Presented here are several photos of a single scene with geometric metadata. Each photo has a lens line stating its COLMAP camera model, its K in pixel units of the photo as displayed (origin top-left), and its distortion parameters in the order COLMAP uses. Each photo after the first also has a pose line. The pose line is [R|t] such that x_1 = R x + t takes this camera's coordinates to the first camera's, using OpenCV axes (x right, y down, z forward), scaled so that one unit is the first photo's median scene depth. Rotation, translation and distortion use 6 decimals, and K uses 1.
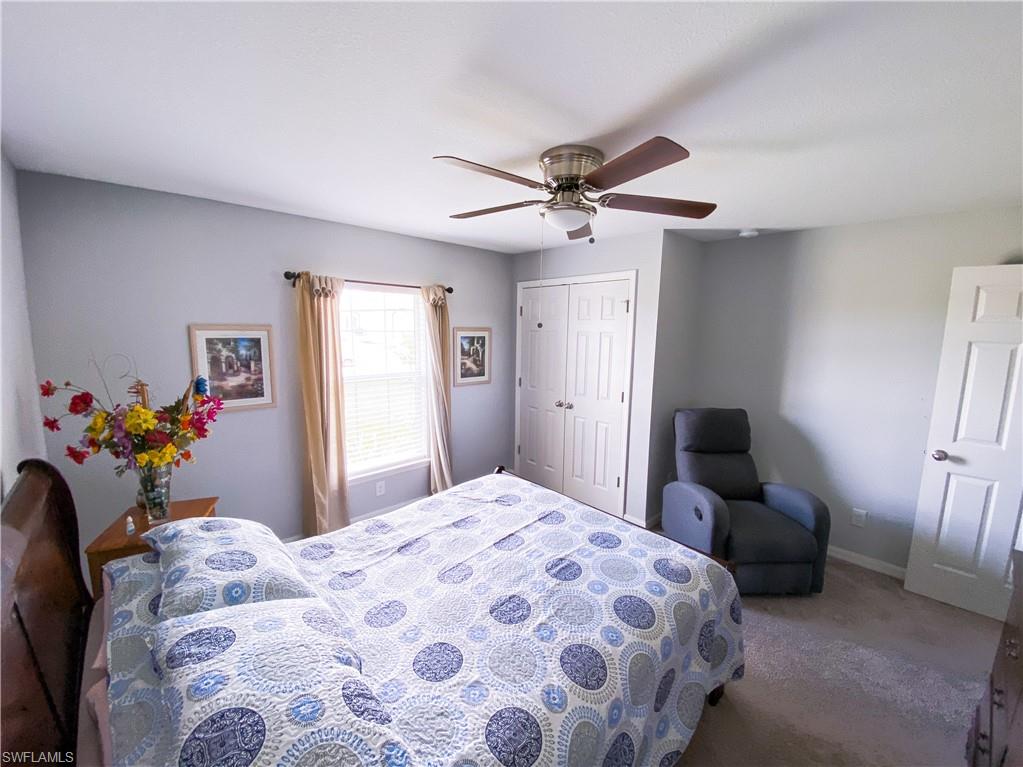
lens RADIAL K [[415.5, 0, 511.5], [0, 415.5, 383.5], [0, 0, 1]] dist [0.026219, -0.021275]
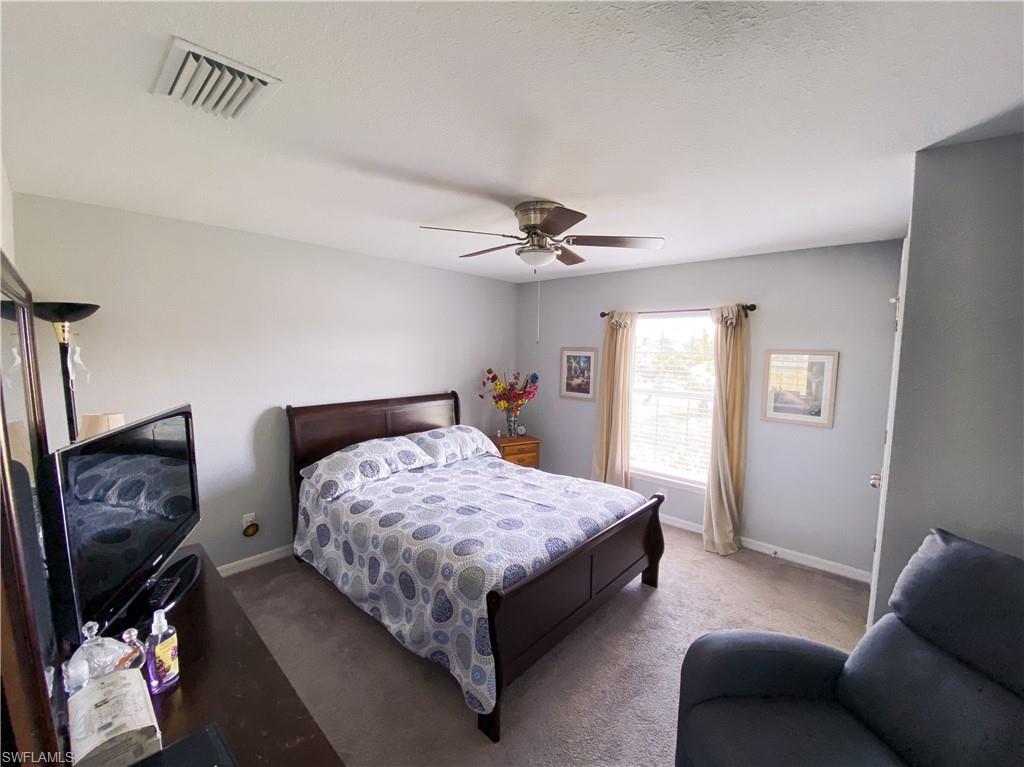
lens RADIAL K [[415.9, 0, 512.0], [0, 415.9, 383.5], [0, 0, 1]] dist [0.026219, -0.021275]
pose [[0.081919, 0.074237, -0.993870, 1.237409], [-0.151348, 0.986583, 0.061218, -0.077298], [0.985080, 0.145406, 0.092055, 0.768857]]
